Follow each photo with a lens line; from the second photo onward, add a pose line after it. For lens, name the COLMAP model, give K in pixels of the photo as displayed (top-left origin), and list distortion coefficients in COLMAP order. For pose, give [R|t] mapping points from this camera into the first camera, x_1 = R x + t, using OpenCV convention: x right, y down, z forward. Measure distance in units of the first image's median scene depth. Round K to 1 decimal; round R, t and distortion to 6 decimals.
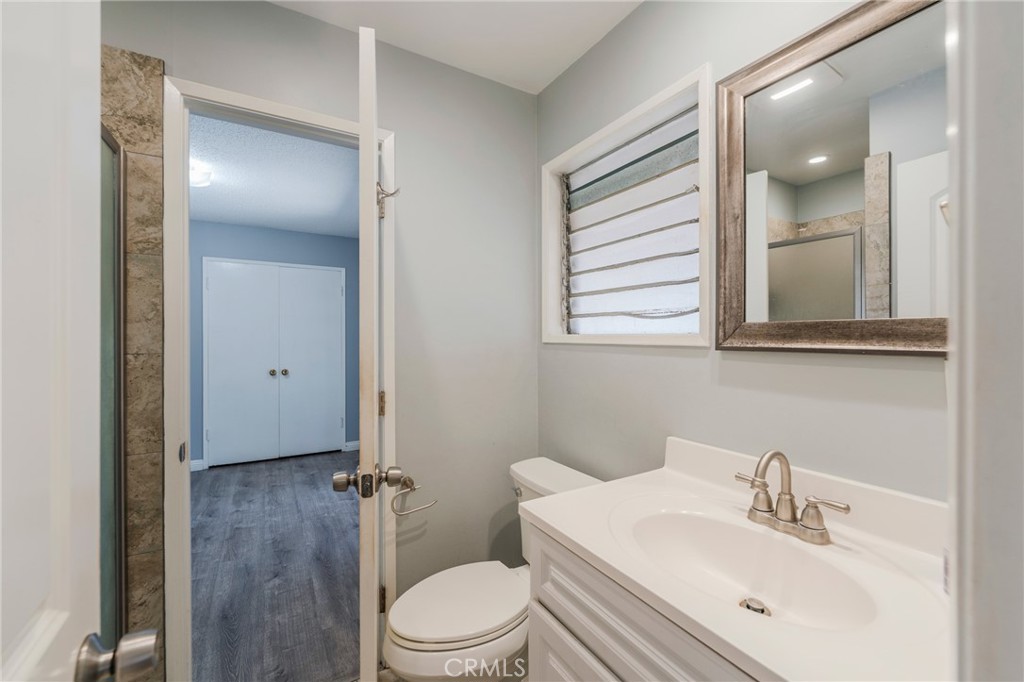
lens RADIAL K [[415.8, 0, 508.5], [0, 415.8, 338.5], [0, 0, 1]] dist [-0.001768, -0.000633]
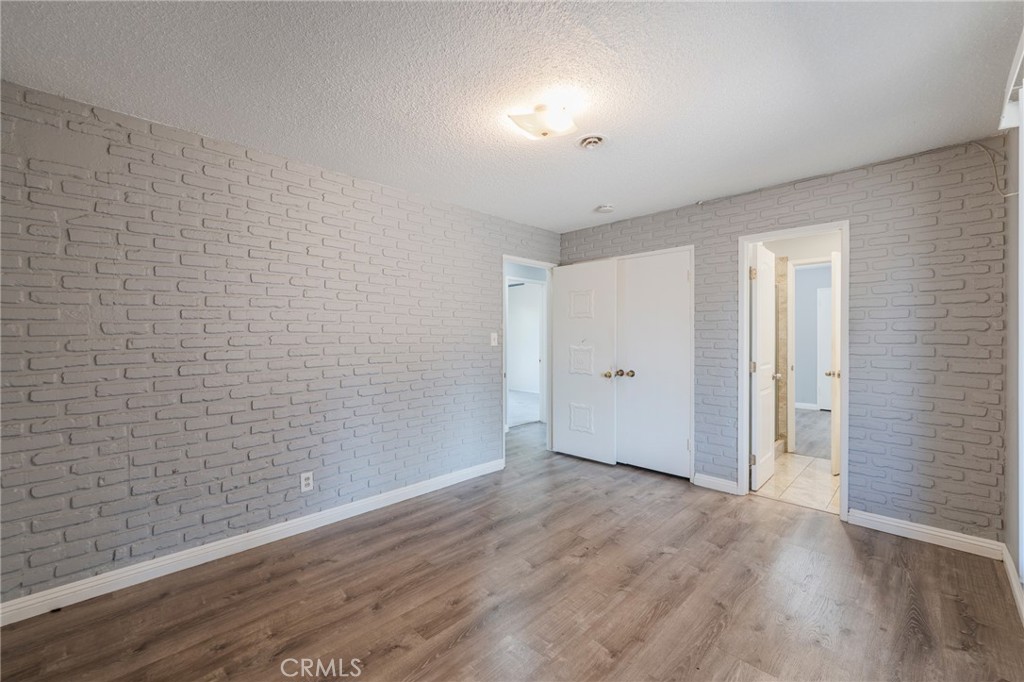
lens RADIAL K [[415.8, 0, 512.5], [0, 415.8, 336.3], [0, 0, 1]] dist [-0.001768, -0.000633]
pose [[0.258276, 0.004544, -0.966060, 1.999168], [0.001398, 0.999986, 0.005077, -0.012156], [0.966070, -0.002662, 0.258266, -2.195757]]
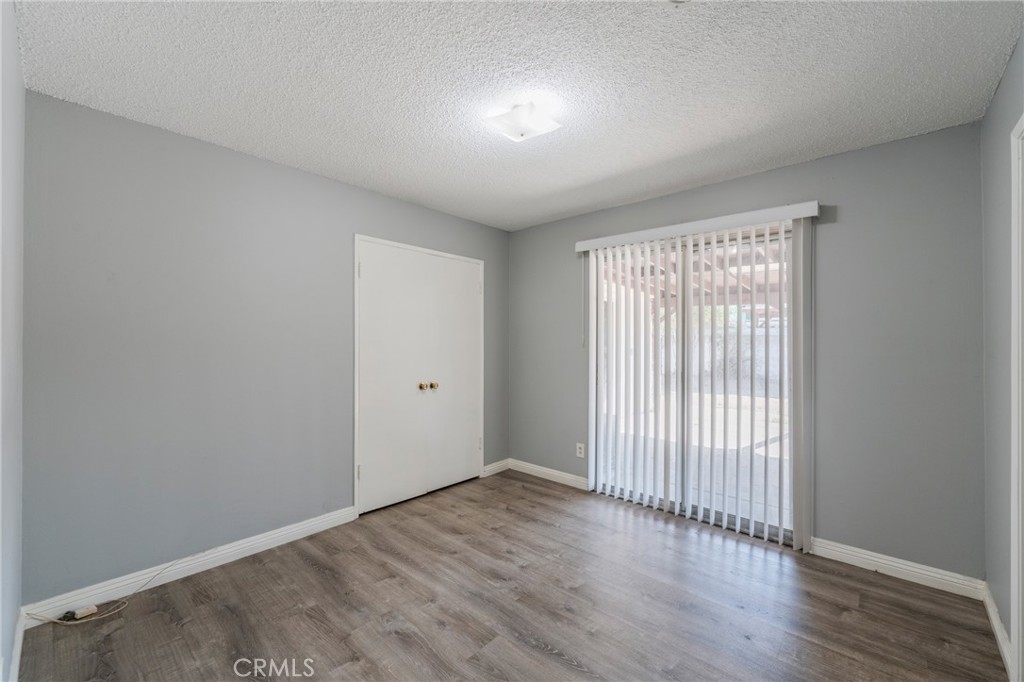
lens RADIAL K [[415.8, 0, 513.3], [0, 415.8, 342.7], [0, 0, 1]] dist [-0.001768, -0.000633]
pose [[0.952877, 0.005980, 0.303297, -0.722283], [-0.005080, 0.999980, -0.003758, 0.000254], [-0.303313, 0.002040, 0.952889, 0.212161]]
